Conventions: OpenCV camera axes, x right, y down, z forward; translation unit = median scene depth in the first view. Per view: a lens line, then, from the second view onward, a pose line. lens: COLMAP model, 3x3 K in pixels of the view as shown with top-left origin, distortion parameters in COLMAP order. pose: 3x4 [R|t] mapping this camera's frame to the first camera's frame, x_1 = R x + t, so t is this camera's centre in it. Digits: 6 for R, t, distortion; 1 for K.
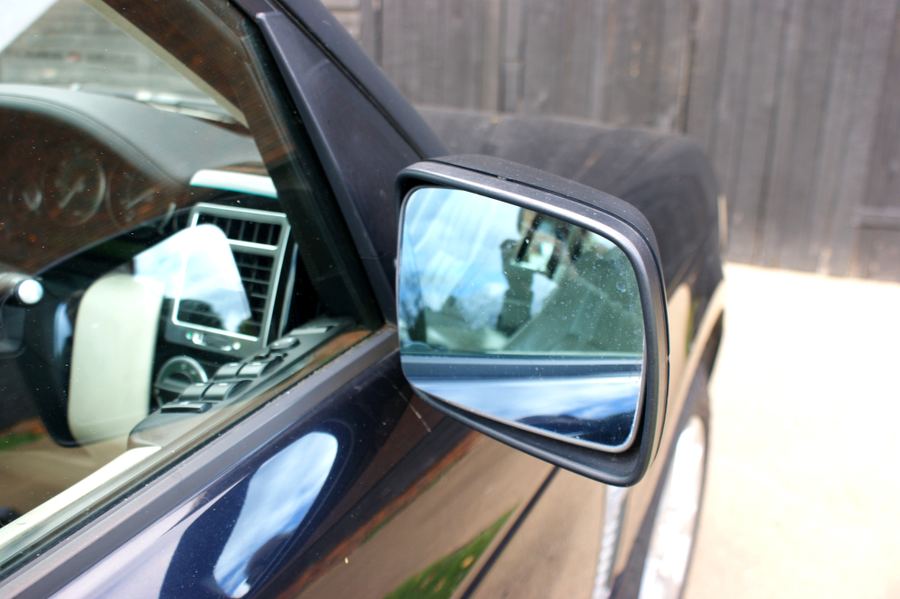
lens RADIAL K [[921.7, 0, 450.0], [0, 921.7, 299.5], [0, 0, 1]] dist [-0.129959, 0.136345]
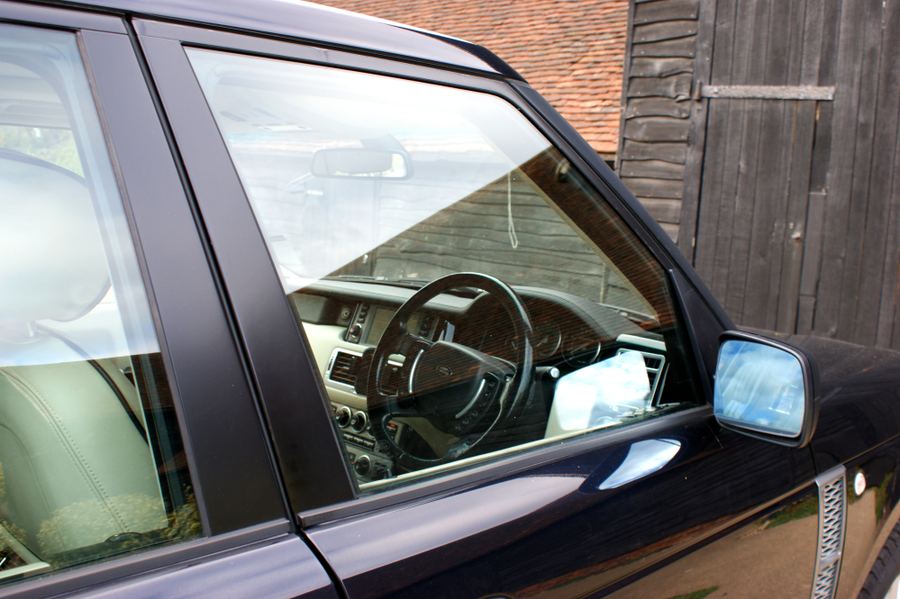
lens RADIAL K [[921.7, 0, 450.0], [0, 921.7, 299.5], [0, 0, 1]] dist [-0.129959, 0.136345]
pose [[0.944747, 0.073586, -0.319435, 0.028878], [-0.146679, 0.966376, -0.211195, 0.318146], [0.293153, 0.246380, 0.923774, -1.219176]]
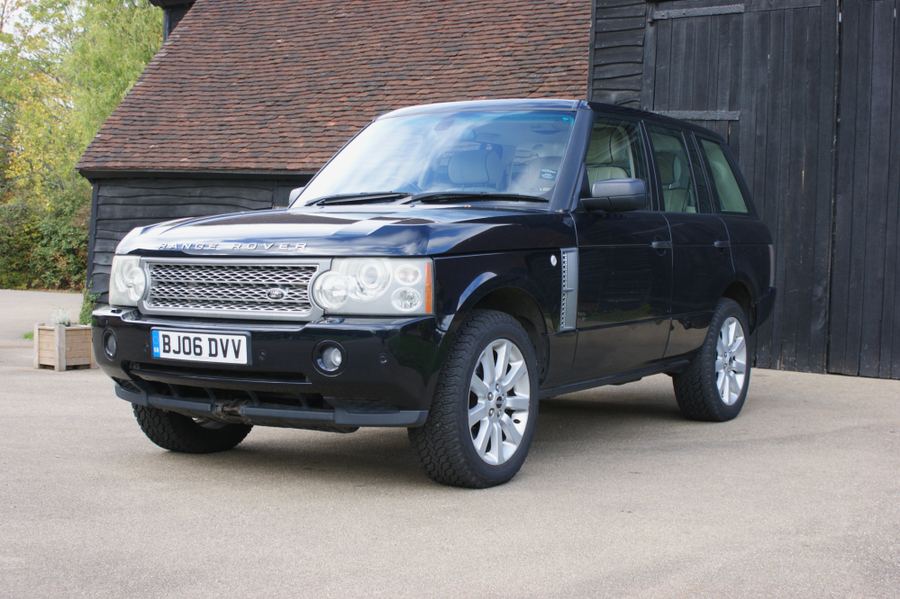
lens RADIAL K [[1260.9, 0, 485.2], [0, 1260.9, 299.8], [0, 0, 1]] dist [-0.046657, -0.032290]
pose [[0.987480, 0.027150, -0.155390, -0.070801], [-0.074416, 0.948753, -0.307132, 3.106766], [0.139088, 0.314851, 0.938895, -6.763560]]
